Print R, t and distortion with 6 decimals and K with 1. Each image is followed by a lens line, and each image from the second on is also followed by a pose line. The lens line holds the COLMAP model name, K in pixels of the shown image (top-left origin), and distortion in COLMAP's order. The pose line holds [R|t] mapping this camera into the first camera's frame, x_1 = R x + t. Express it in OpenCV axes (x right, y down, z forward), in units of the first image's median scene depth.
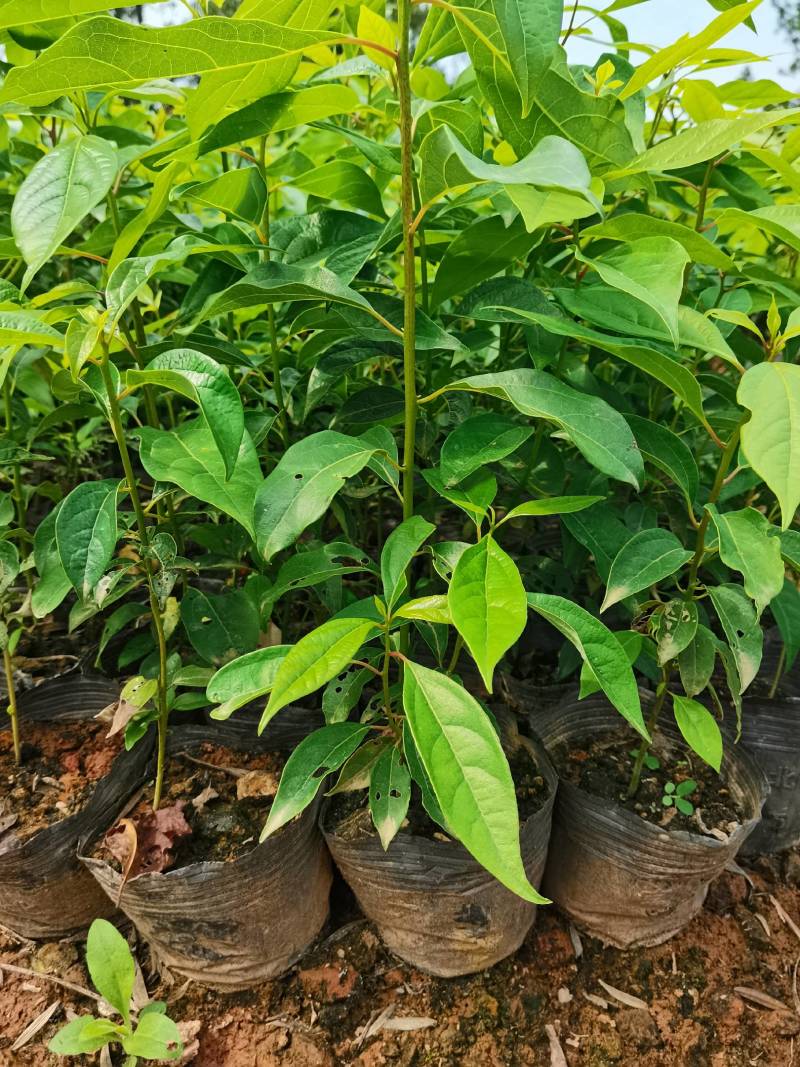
lens RADIAL K [[823.4, 0, 422.2], [0, 823.4, 598.4], [0, 0, 1]] dist [0.001139, -0.011854]
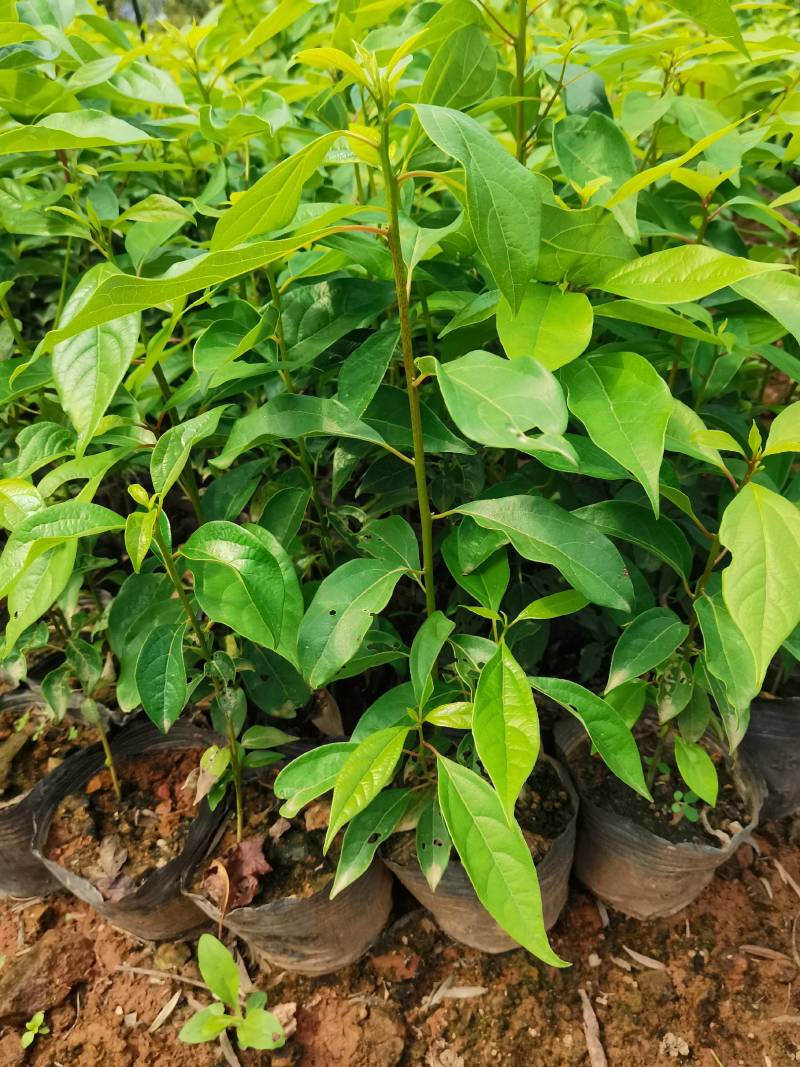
lens RADIAL K [[857.7, 0, 435.4], [0, 857.7, 484.6], [0, 0, 1]] dist [0.001908, -0.011985]
pose [[0.996371, -0.067160, -0.052283, 0.056179], [0.074702, 0.984437, 0.159067, -0.423986], [0.040787, -0.162396, 0.985882, -0.126145]]
